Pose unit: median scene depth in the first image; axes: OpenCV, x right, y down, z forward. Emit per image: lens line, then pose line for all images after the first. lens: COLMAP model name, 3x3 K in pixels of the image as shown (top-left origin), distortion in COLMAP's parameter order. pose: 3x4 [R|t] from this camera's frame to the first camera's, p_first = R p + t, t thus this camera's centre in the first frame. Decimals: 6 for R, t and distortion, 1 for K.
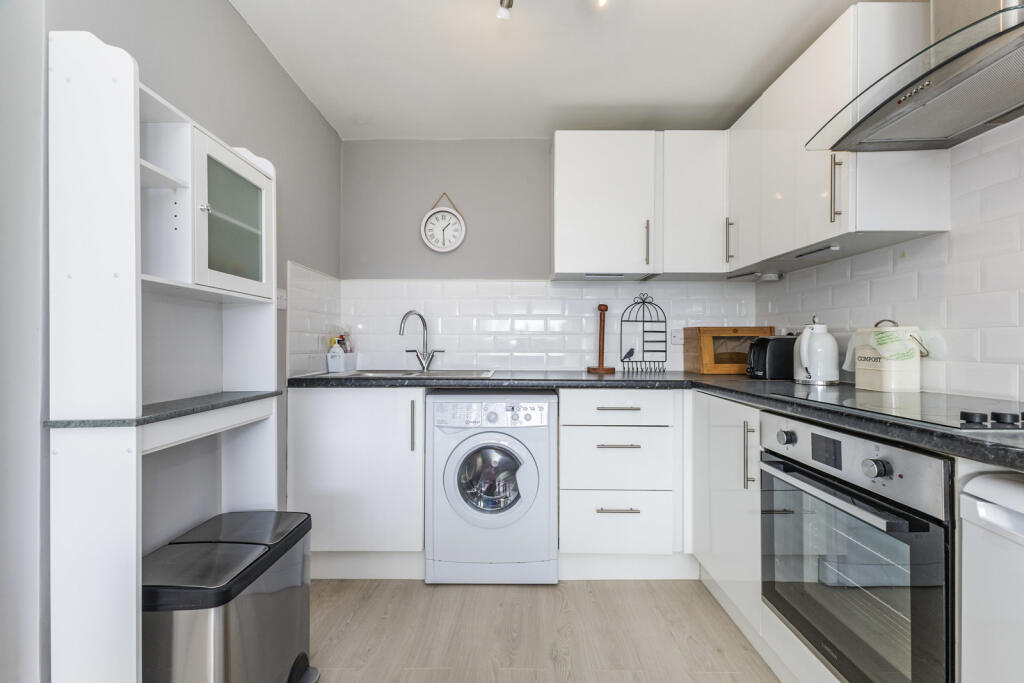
lens RADIAL K [[439.6, 0, 518.0], [0, 439.6, 341.8], [0, 0, 1]] dist [0.012109, 0.000042]
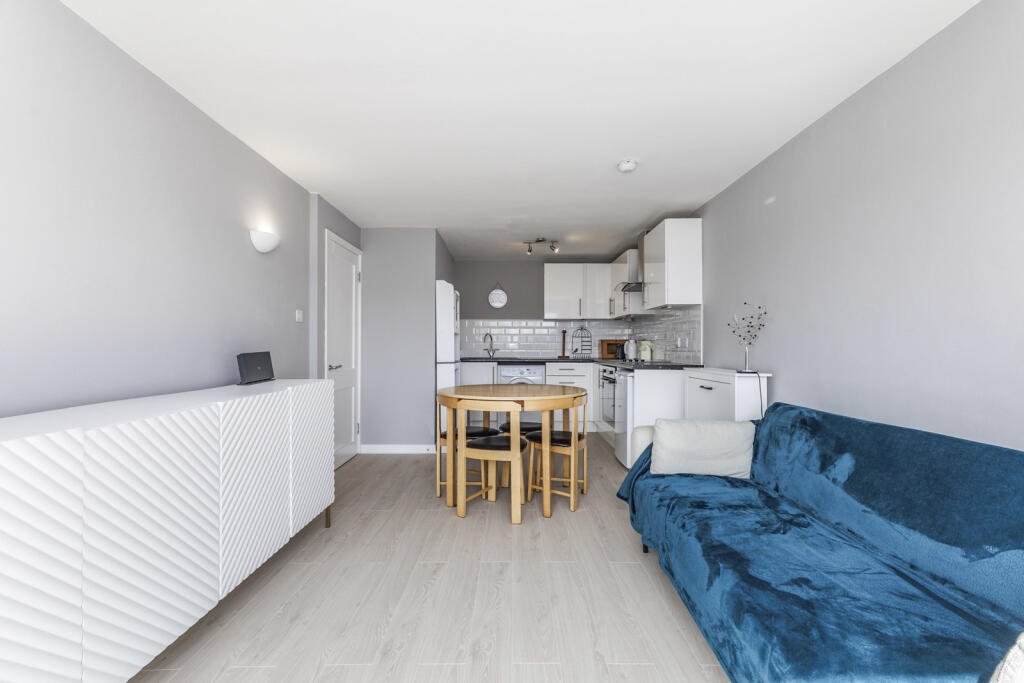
lens RADIAL K [[439.6, 0, 518.0], [0, 439.6, 341.8], [0, 0, 1]] dist [0.012109, 0.000042]
pose [[0.999931, -0.000378, 0.011746, -0.102234], [0.000475, 0.999966, -0.008207, -0.001444], [-0.011742, 0.008212, 0.999897, -1.588326]]
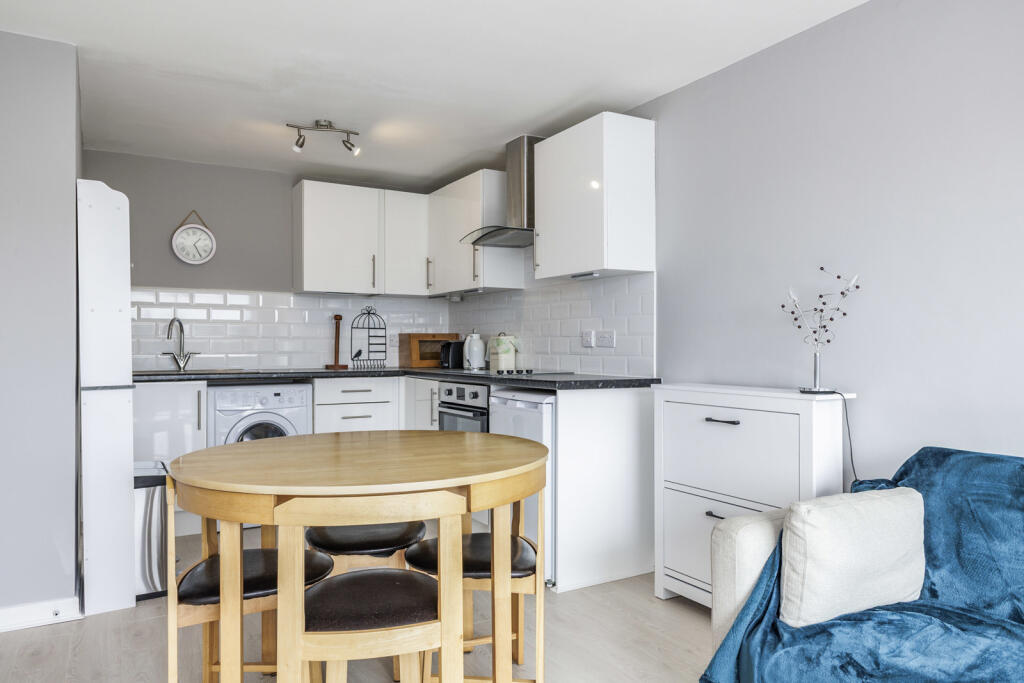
lens RADIAL K [[682.9, 0, 512.0], [0, 682.9, 341.5], [0, 0, 1]] dist [0.013035, -0.001951]
pose [[0.864041, 0.000293, 0.503421, -0.401060], [0.001453, 0.999994, -0.003076, -0.001900], [-0.503419, 0.003389, 0.864036, -1.041809]]
